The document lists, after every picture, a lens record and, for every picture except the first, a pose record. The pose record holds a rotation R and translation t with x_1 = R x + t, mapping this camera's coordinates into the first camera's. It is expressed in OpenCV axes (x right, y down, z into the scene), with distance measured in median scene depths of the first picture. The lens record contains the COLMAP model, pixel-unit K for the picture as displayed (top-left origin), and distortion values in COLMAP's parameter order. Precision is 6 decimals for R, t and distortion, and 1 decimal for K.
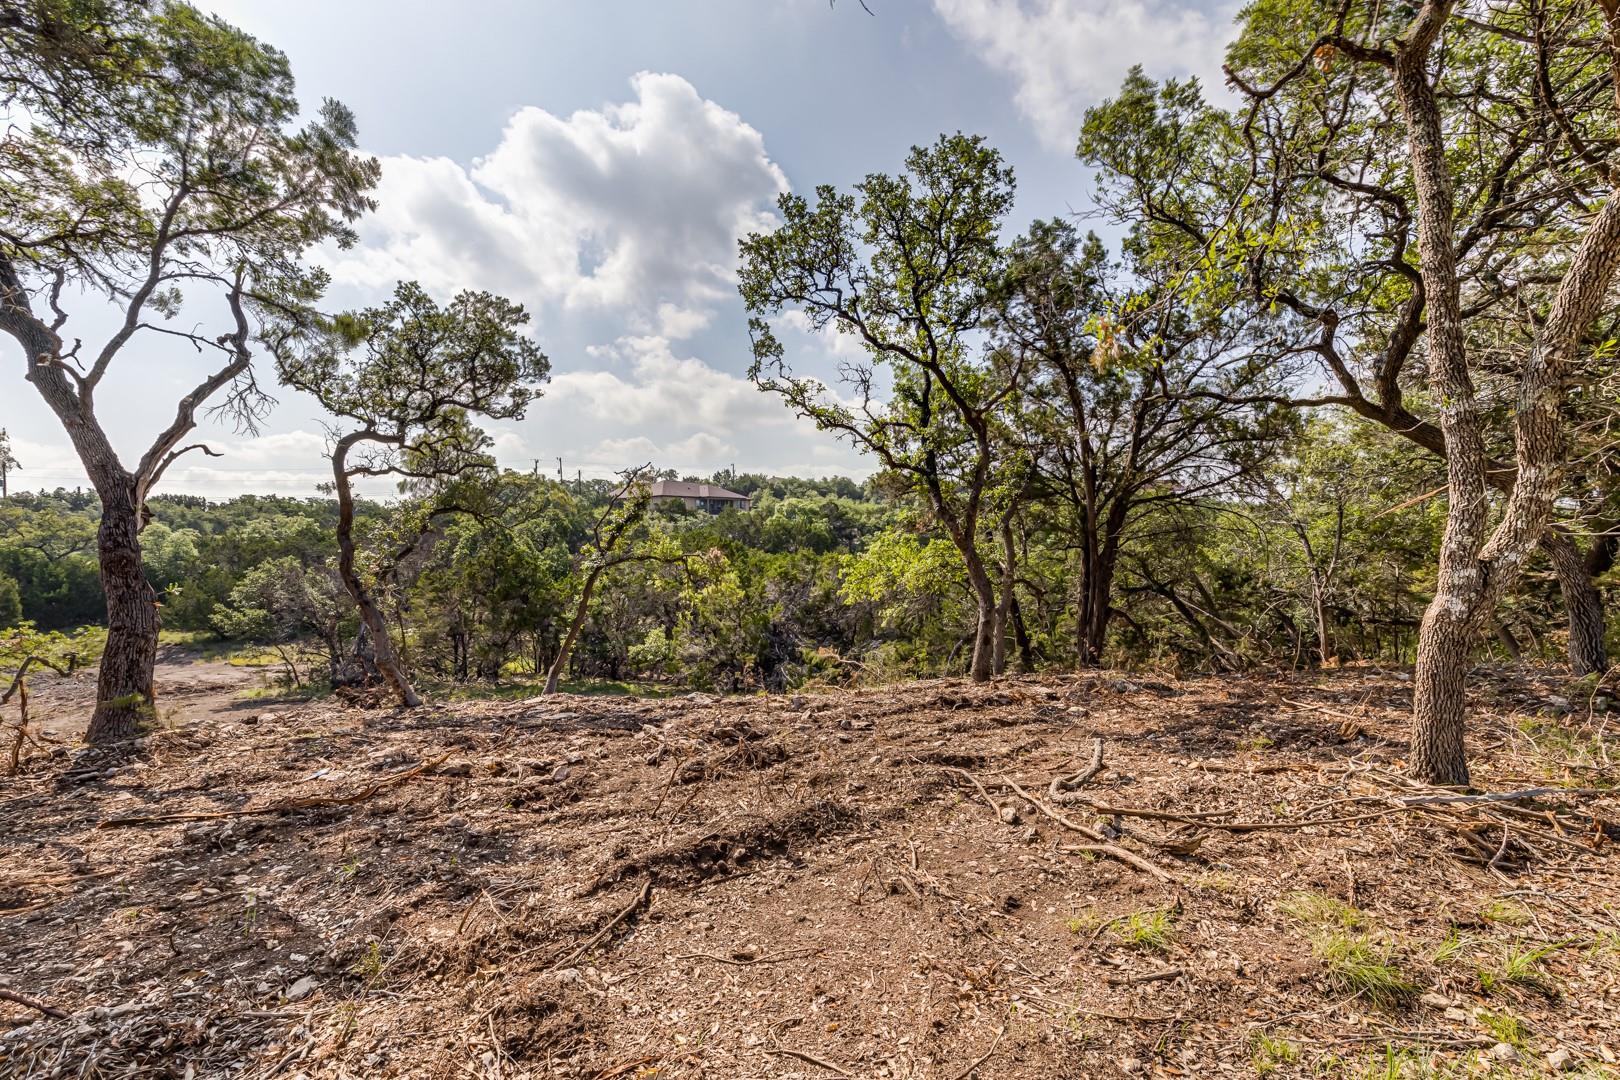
lens RADIAL K [[685.0, 0, 811.0], [0, 685.0, 547.1], [0, 0, 1]] dist [0.001886, 0.000359]
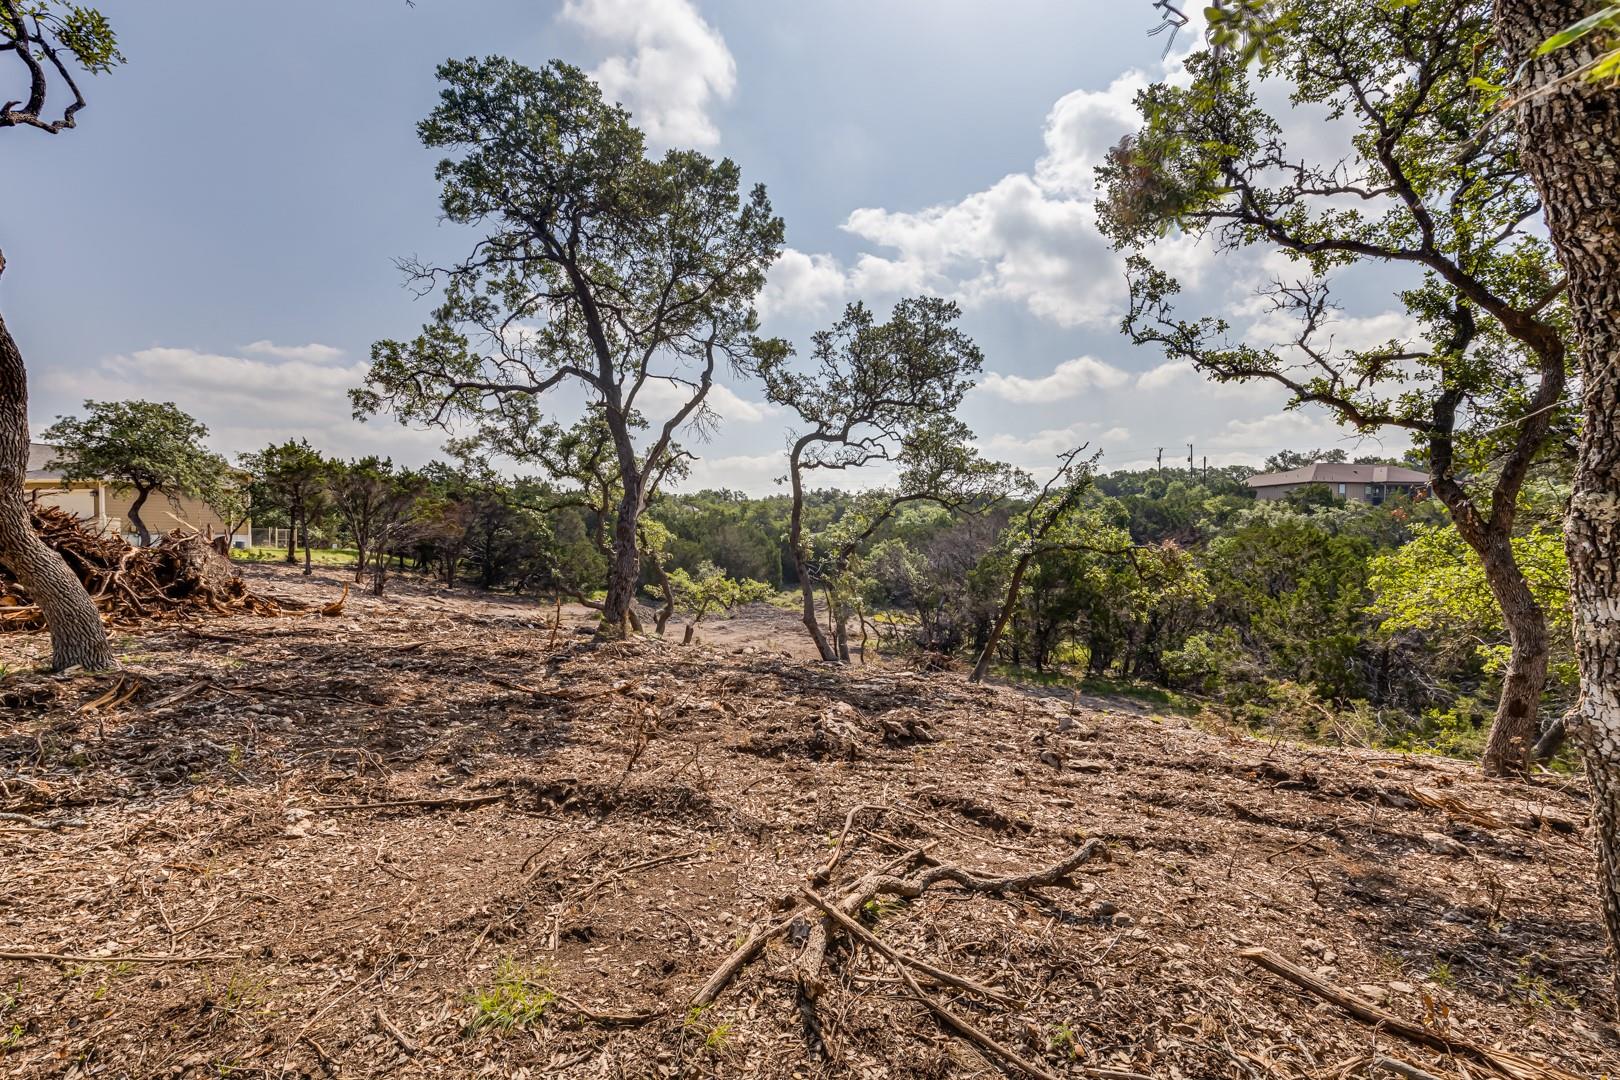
lens RADIAL K [[685.0, 0, 809.5], [0, 685.0, 531.3], [0, 0, 1]] dist [0.001886, 0.000359]
pose [[0.646358, 0.029404, -0.762468, 0.265343], [-0.037234, 0.999282, 0.006972, -0.000206], [0.762126, 0.023884, 0.646989, 0.172120]]
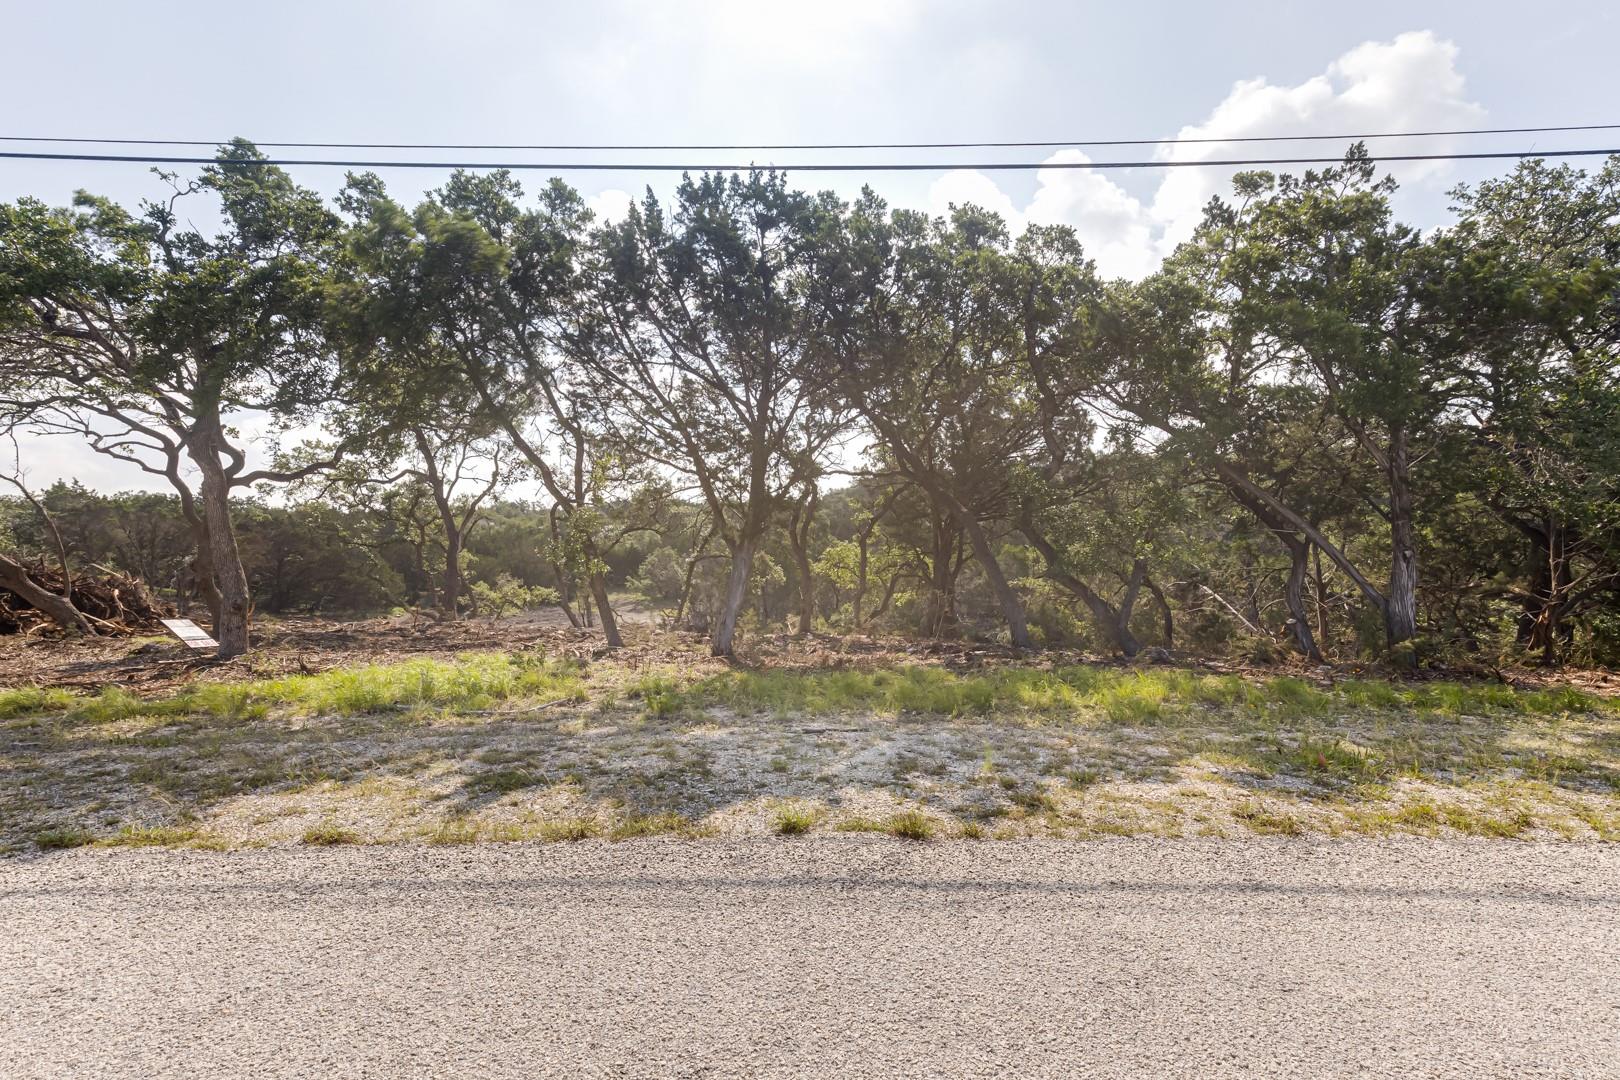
lens RADIAL K [[685.0, 0, 810.6], [0, 685.0, 542.0], [0, 0, 1]] dist [0.001886, 0.000359]
pose [[0.827189, 0.007185, -0.561878, 1.093943], [0.003858, 0.999822, 0.018465, -0.063610], [0.561911, -0.017442, 0.827014, -0.323587]]
